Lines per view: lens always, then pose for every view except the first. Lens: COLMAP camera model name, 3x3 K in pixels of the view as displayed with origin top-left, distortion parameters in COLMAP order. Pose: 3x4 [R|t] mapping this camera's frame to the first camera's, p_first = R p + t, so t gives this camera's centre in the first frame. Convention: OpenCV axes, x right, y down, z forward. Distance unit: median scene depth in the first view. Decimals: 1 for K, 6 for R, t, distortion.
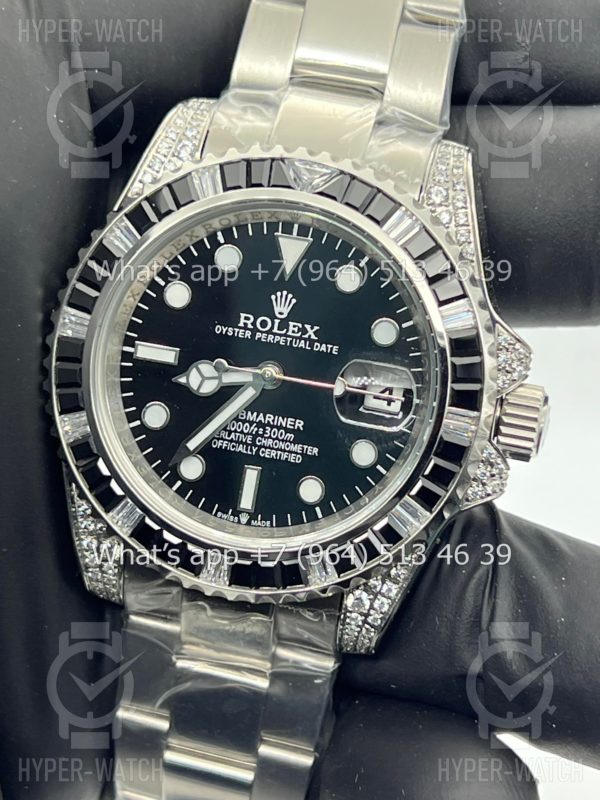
lens RADIAL K [[1931.3, 0, 292.9], [0, 1931.3, 399.7], [0, 0, 1]] dist [0.230083, 0.000000]
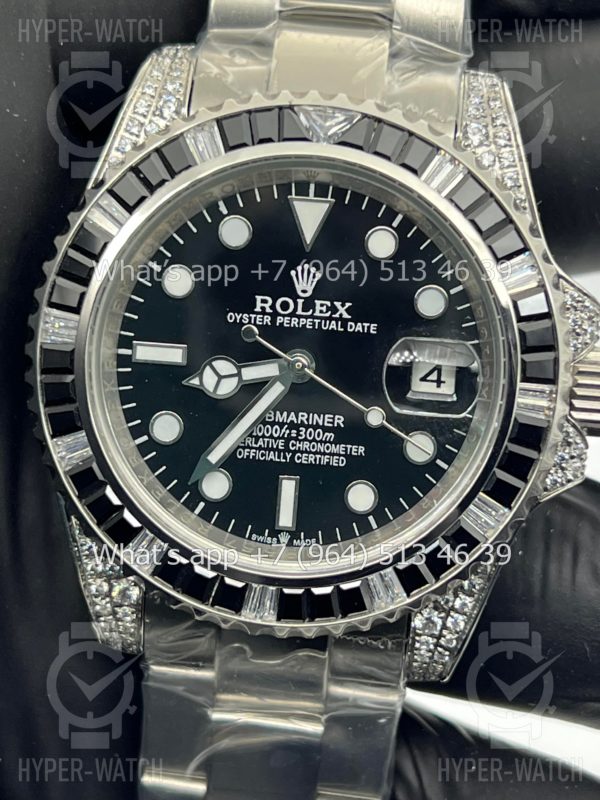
lens RADIAL K [[1931.3, 0, 294.6], [0, 1931.3, 405.4], [0, 0, 1]] dist [0.230083, 0.000000]
pose [[0.990422, -0.100189, 0.095013, -0.095022], [0.098738, 0.994915, 0.019865, -0.012484], [-0.096520, -0.010293, 0.995278, 0.164062]]
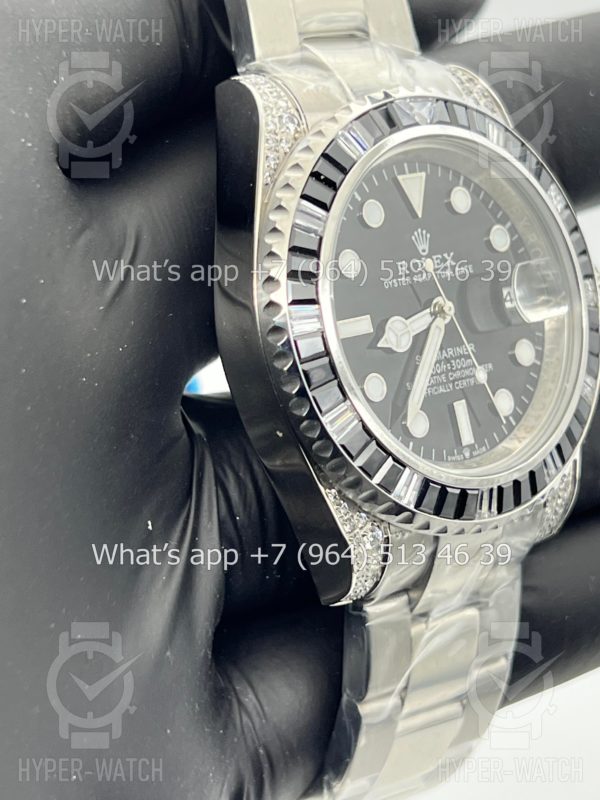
lens RADIAL K [[1931.3, 0, 297.9], [0, 1931.3, 398.3], [0, 0, 1]] dist [0.230083, 0.000000]
pose [[0.613853, -0.321533, 0.720973, -0.799429], [0.342110, 0.931428, 0.124109, -0.120763], [-0.711439, 0.170468, 0.681759, 0.370849]]
